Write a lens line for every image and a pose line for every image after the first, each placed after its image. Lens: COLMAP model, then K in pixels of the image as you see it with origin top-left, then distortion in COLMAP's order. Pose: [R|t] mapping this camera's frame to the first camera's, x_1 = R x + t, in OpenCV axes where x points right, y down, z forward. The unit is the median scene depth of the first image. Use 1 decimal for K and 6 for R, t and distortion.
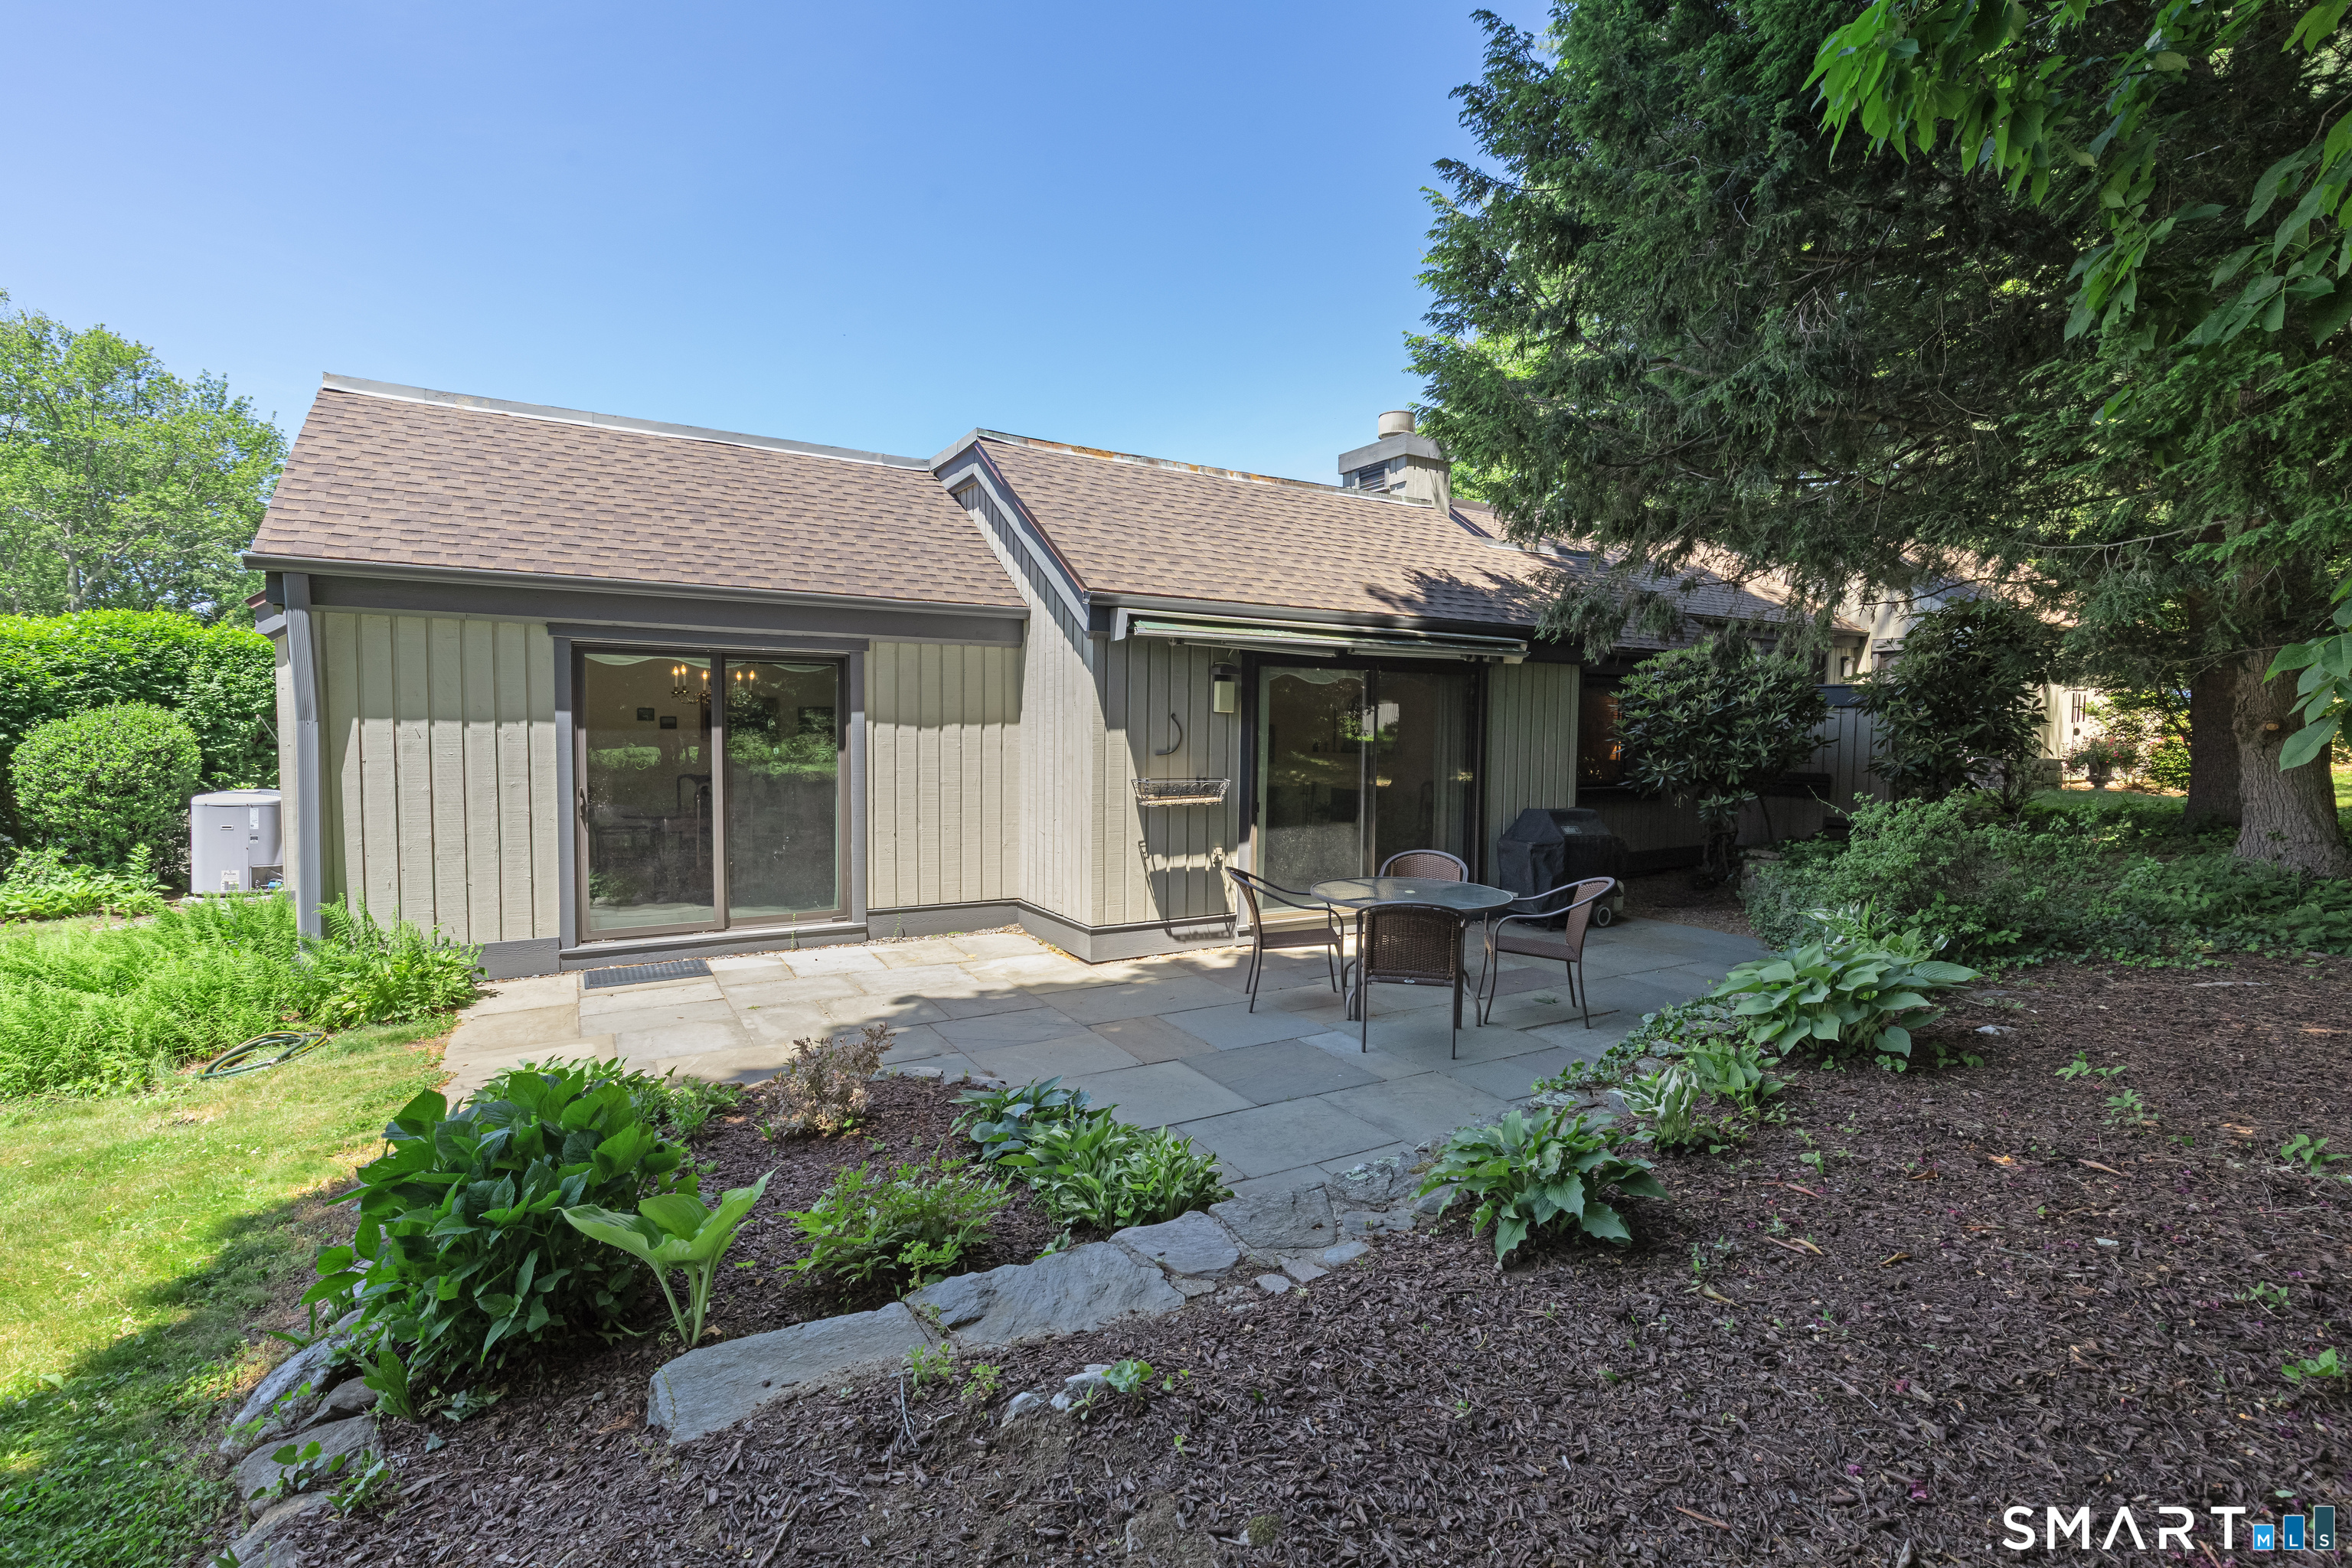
lens RADIAL K [[1041.3, 0, 1175.2], [0, 1041.3, 775.3], [0, 0, 1]] dist [-0.001196, -0.000187]
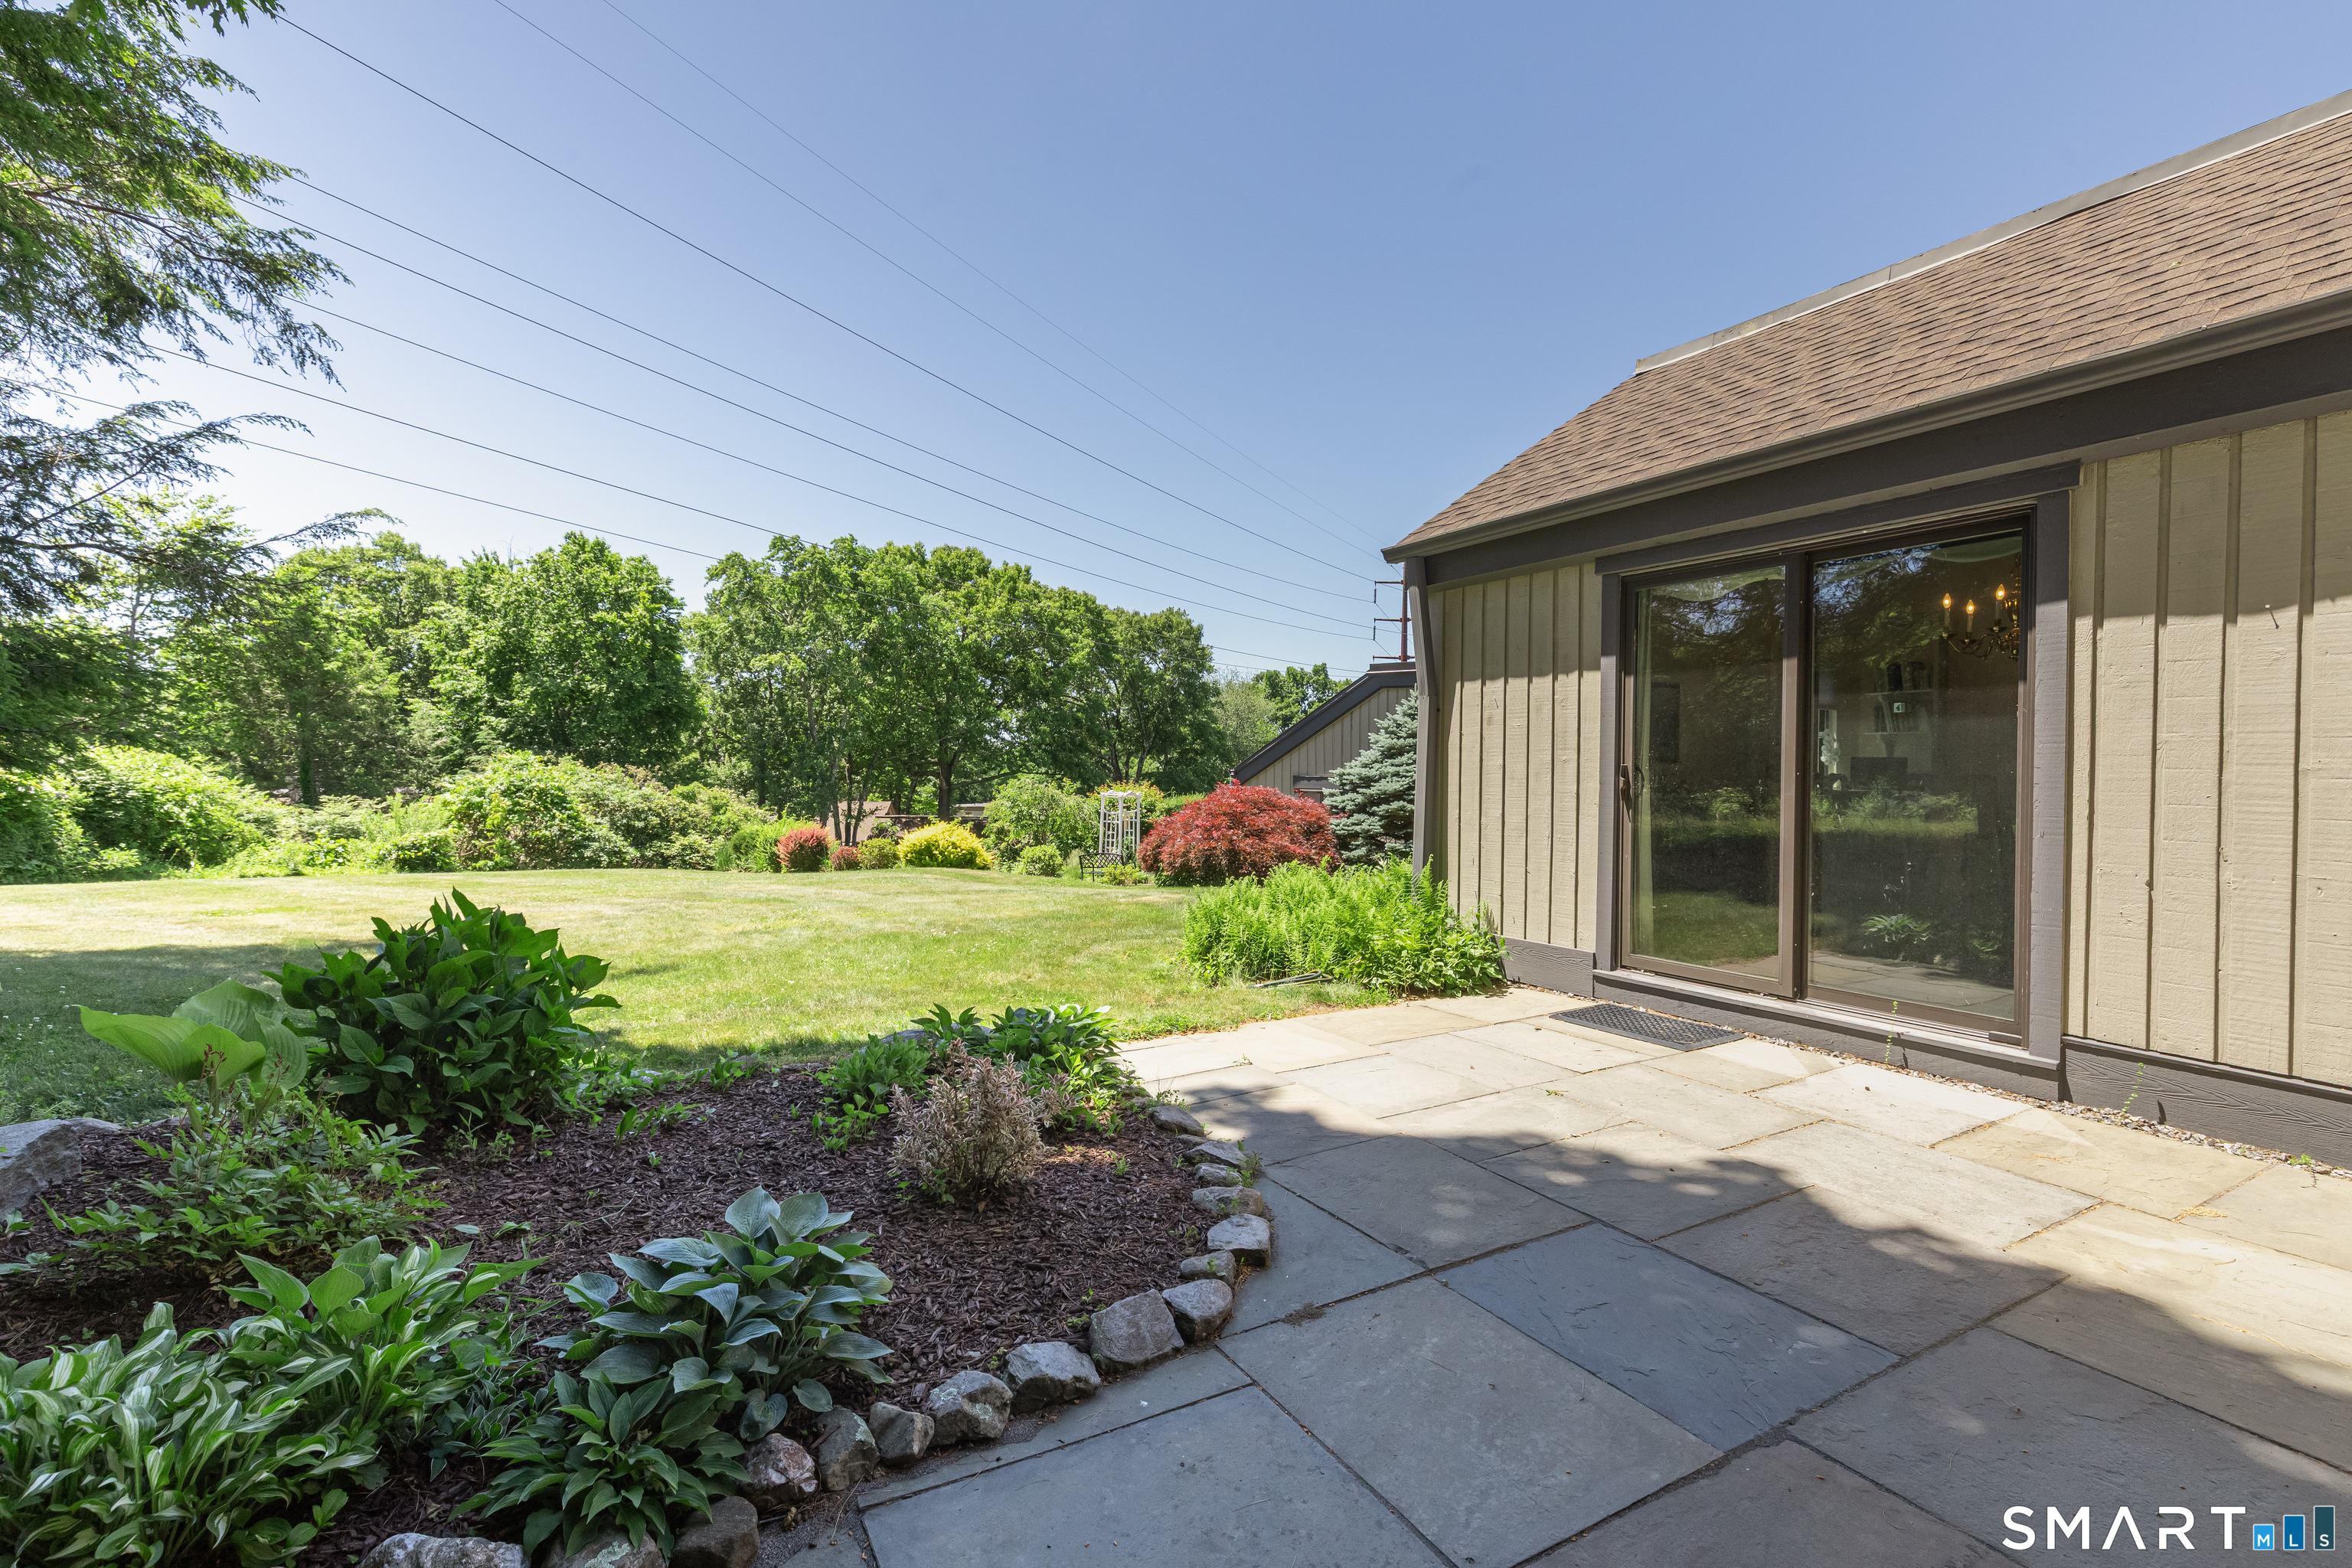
lens RADIAL K [[1041.3, 0, 1175.2], [0, 1041.3, 775.3], [0, 0, 1]] dist [-0.001196, -0.000187]
pose [[-0.005477, -0.003994, -0.999977, 0.198738], [-0.055948, 0.998427, -0.003681, 0.041298], [0.998419, 0.055926, -0.005692, 0.671743]]
